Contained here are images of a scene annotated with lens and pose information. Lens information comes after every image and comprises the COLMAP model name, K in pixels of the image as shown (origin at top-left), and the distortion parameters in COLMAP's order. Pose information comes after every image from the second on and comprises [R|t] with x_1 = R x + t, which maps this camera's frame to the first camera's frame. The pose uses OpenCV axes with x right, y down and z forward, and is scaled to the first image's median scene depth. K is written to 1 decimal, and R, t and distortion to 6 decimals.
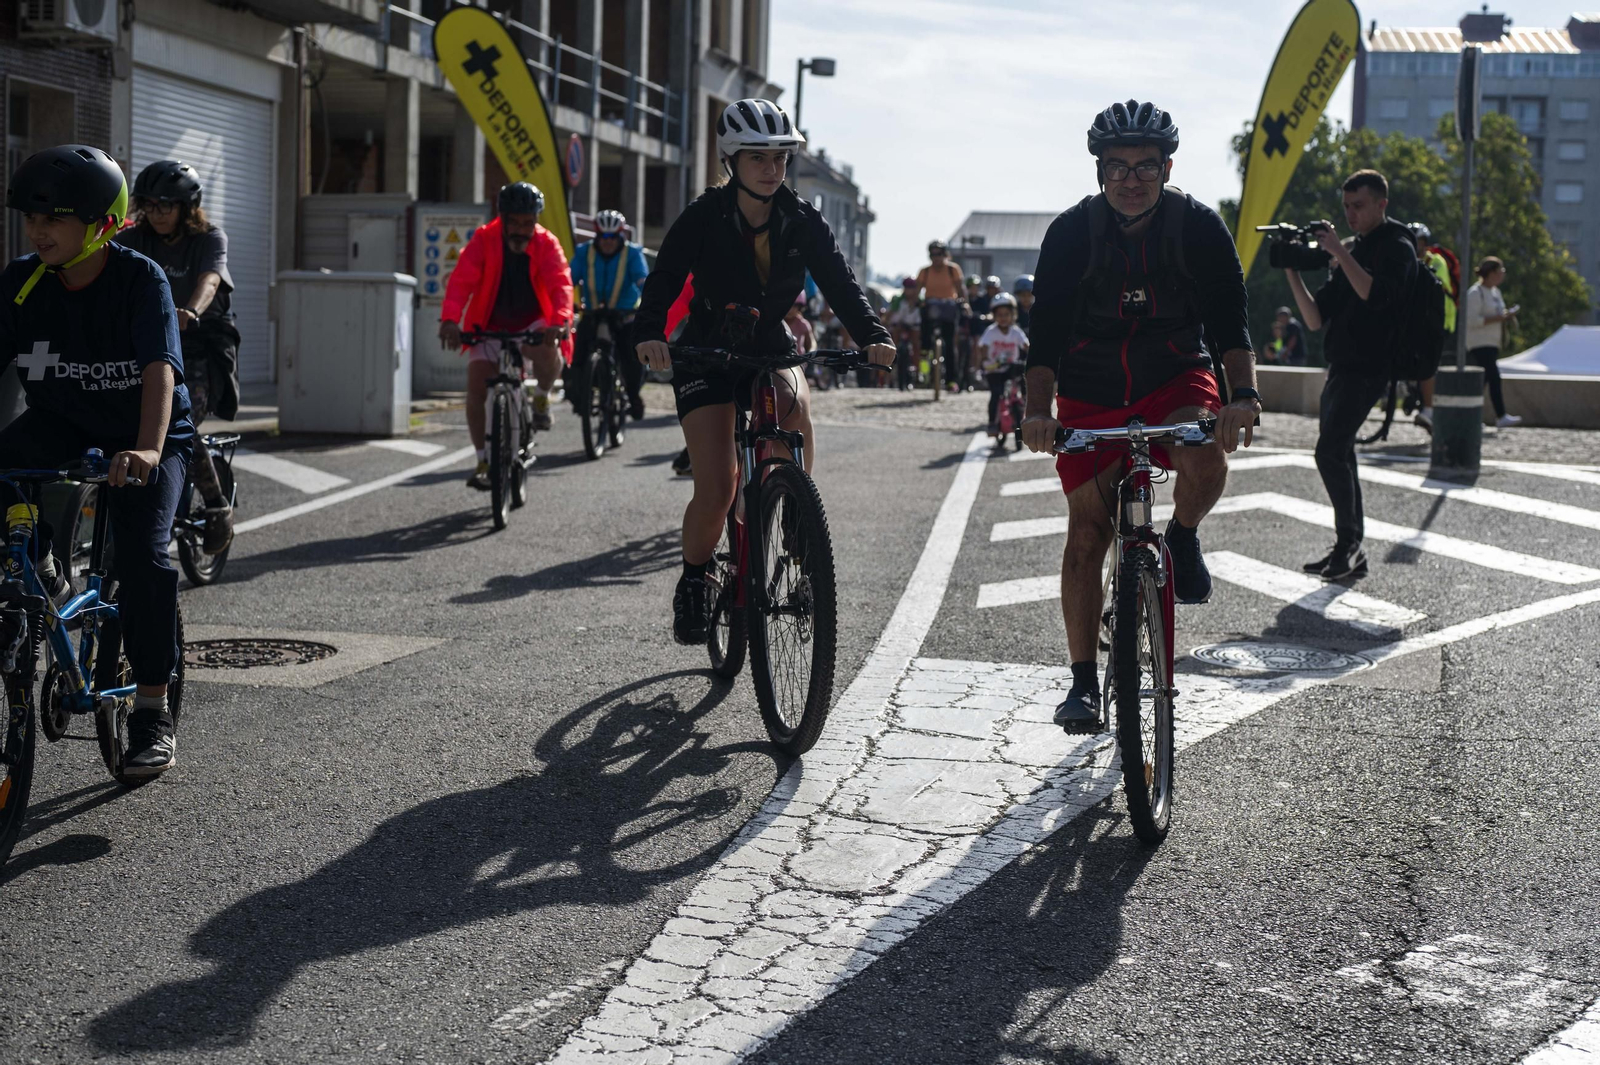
lens RADIAL K [[2389.6, 0, 710.6], [0, 2389.6, 483.9], [0, 0, 1]] dist [-0.006827, -0.023714]
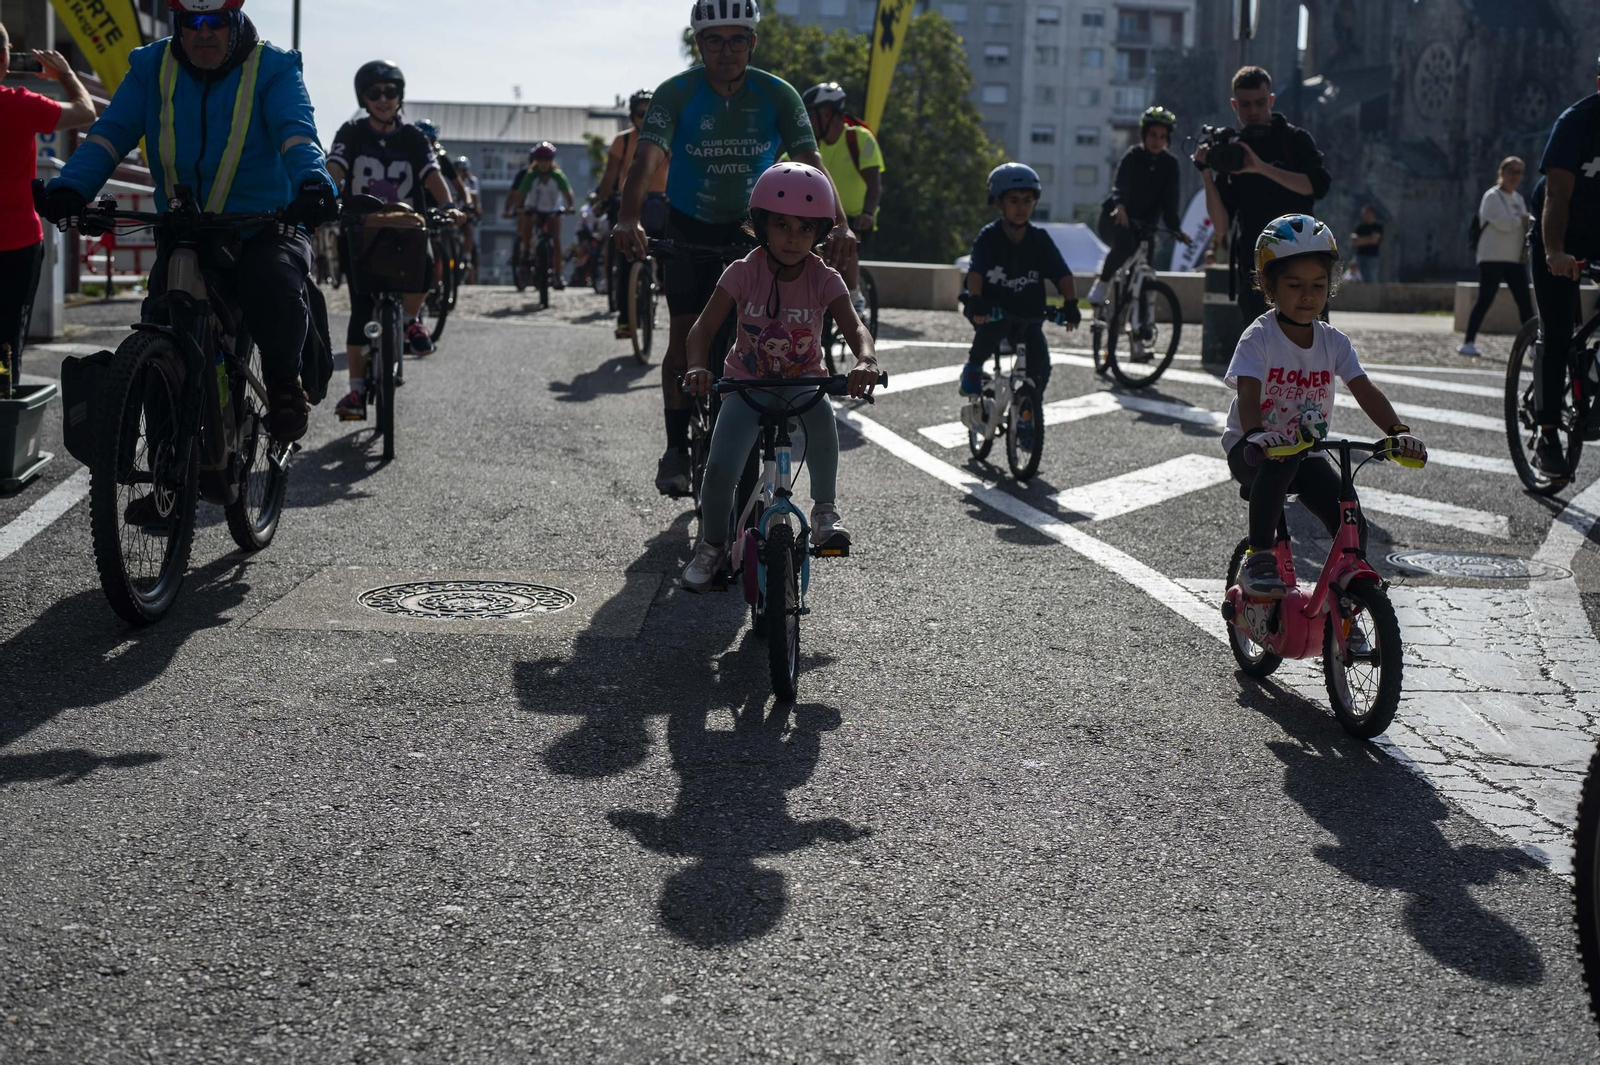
lens RADIAL K [[2397.7, 0, 733.8], [0, 2397.7, 564.7], [0, 0, 1]] dist [-0.005451, 0.010257]
pose [[0.963579, -0.031386, 0.265574, -0.055582], [0.010709, 0.996821, 0.078953, -0.001626], [-0.267208, -0.073233, 0.960852, 0.023246]]
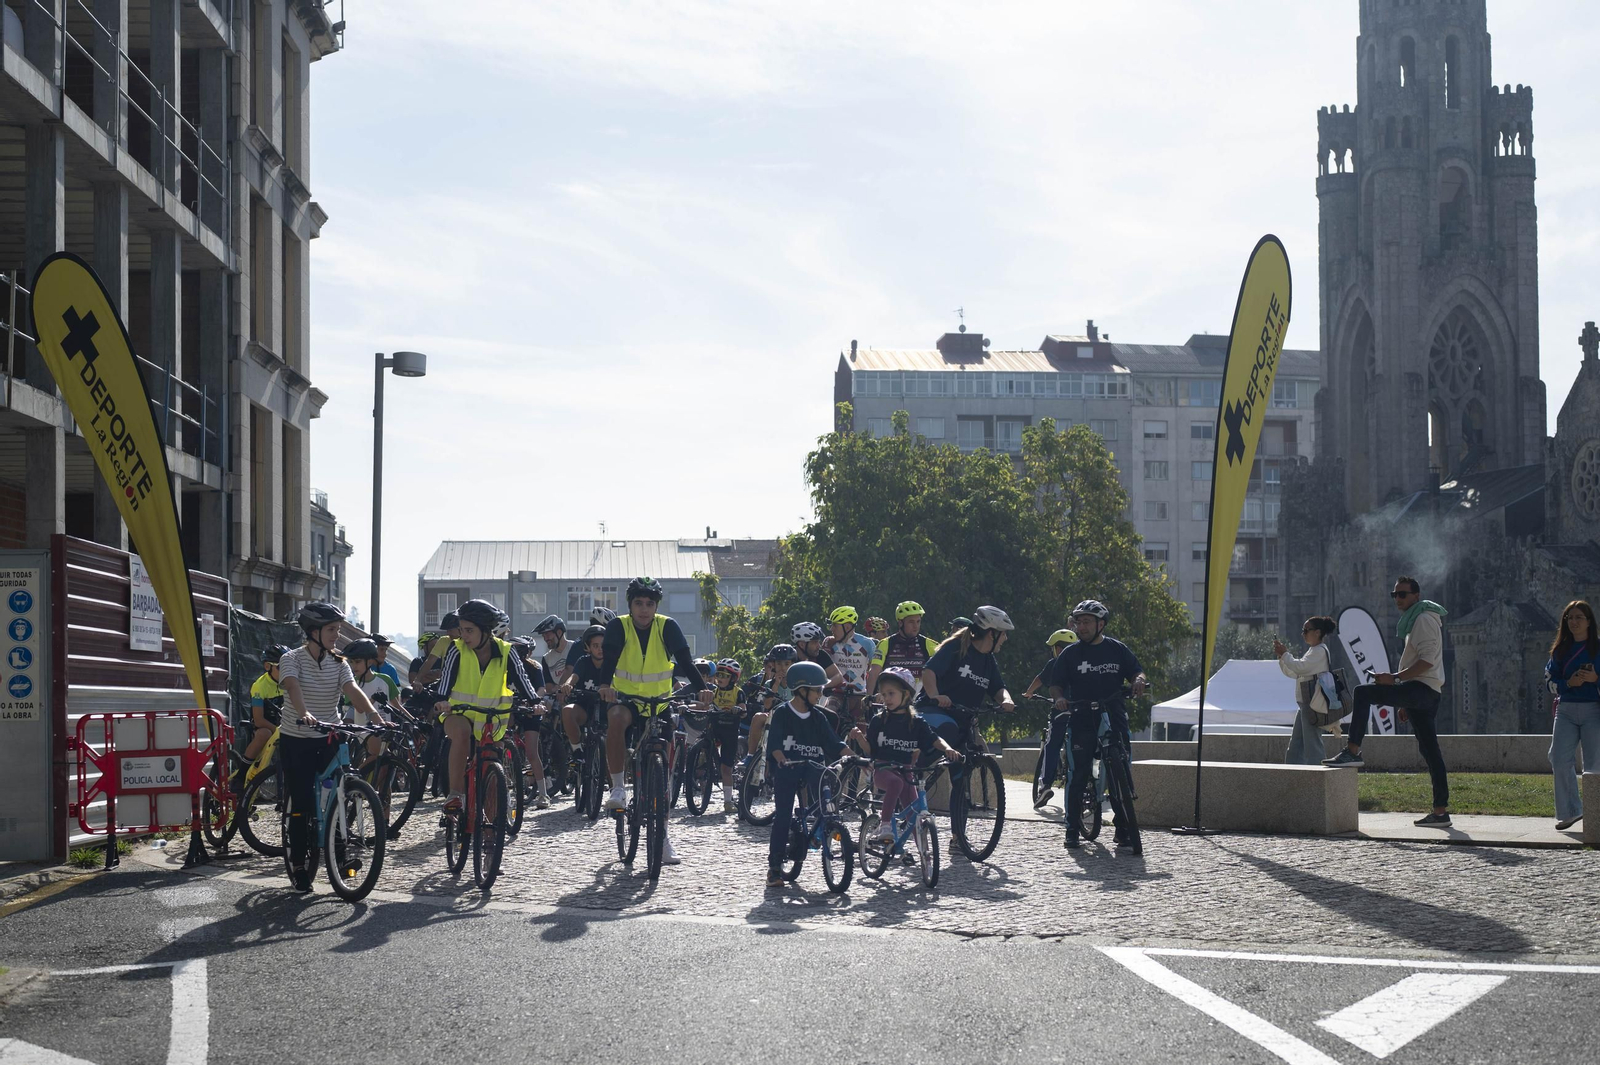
lens RADIAL K [[2439.9, 0, 932.8], [0, 2439.9, 627.5], [0, 0, 1]] dist [0.014237, -0.136659]
pose [[0.948813, -0.029077, 0.314498, -0.042916], [0.053138, 0.996255, -0.068204, -0.024838], [-0.311337, 0.081425, 0.946805, 0.196296]]
